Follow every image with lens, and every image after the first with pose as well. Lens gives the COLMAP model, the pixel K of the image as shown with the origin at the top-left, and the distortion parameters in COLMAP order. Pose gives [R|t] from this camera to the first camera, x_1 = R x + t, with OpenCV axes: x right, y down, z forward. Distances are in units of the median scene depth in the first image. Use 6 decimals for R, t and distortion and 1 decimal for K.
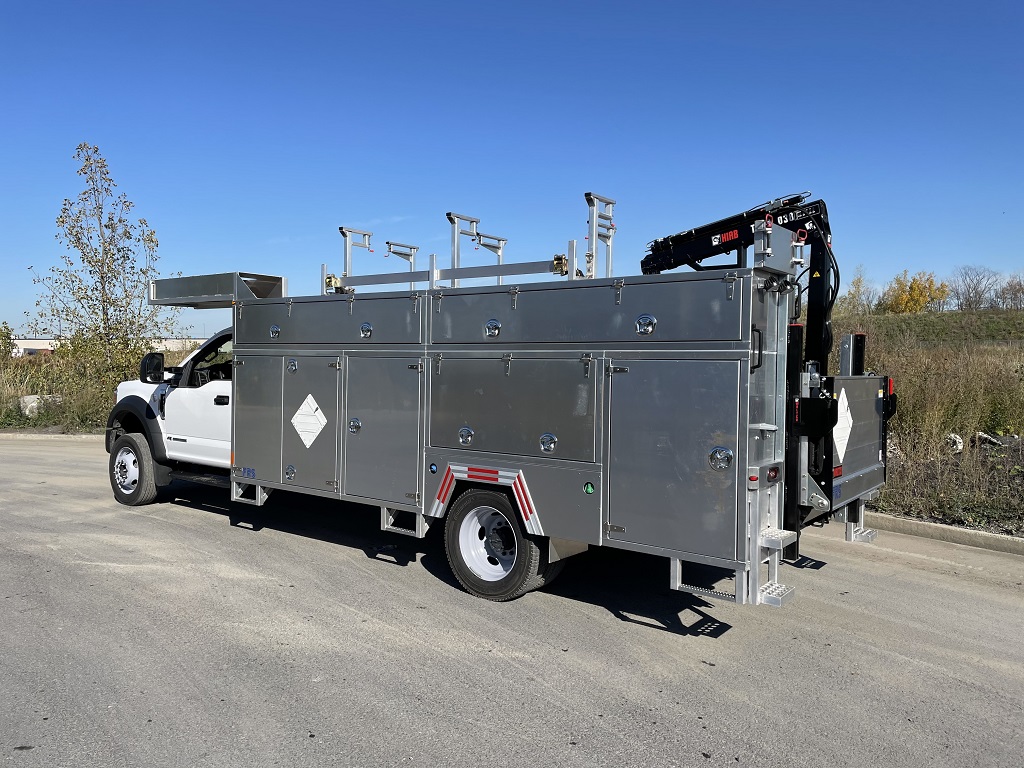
lens RADIAL K [[777.9, 0, 518.2], [0, 777.9, 359.9], [0, 0, 1]] dist [0.027876, 0.003343]
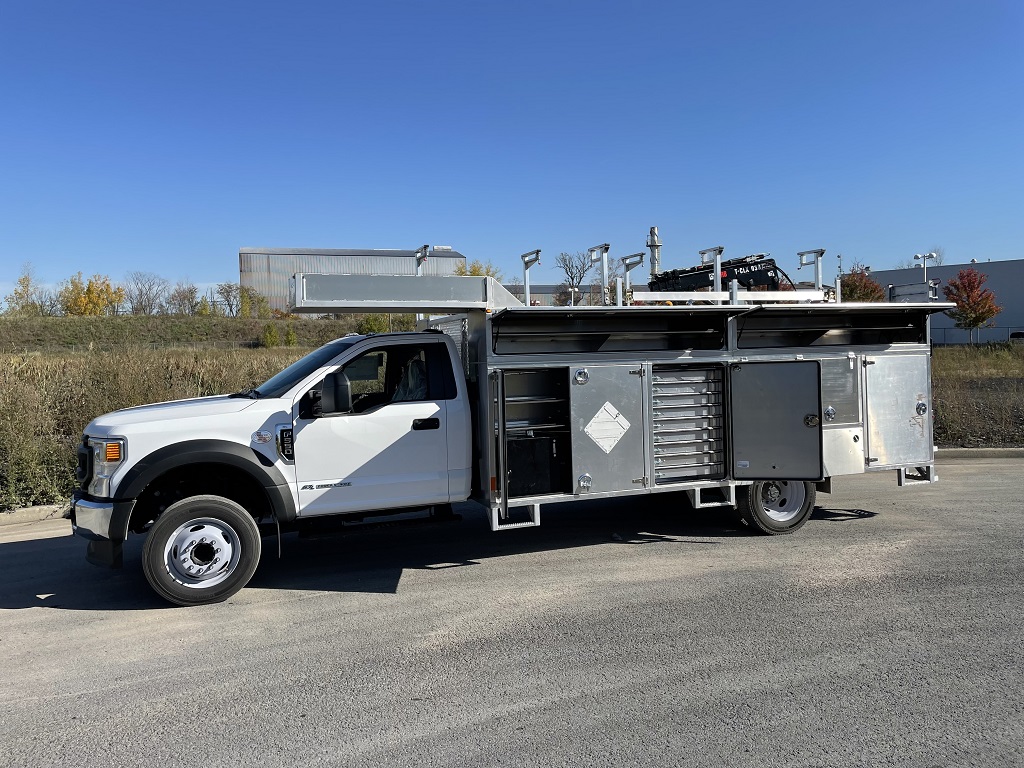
lens RADIAL K [[777.9, 0, 518.2], [0, 777.9, 359.9], [0, 0, 1]] dist [0.027876, 0.003343]
pose [[0.531241, -0.030721, 0.846664, -0.952554], [0.033595, 0.999320, 0.015181, -0.024975], [-0.846555, 0.020379, 0.531912, 0.428370]]
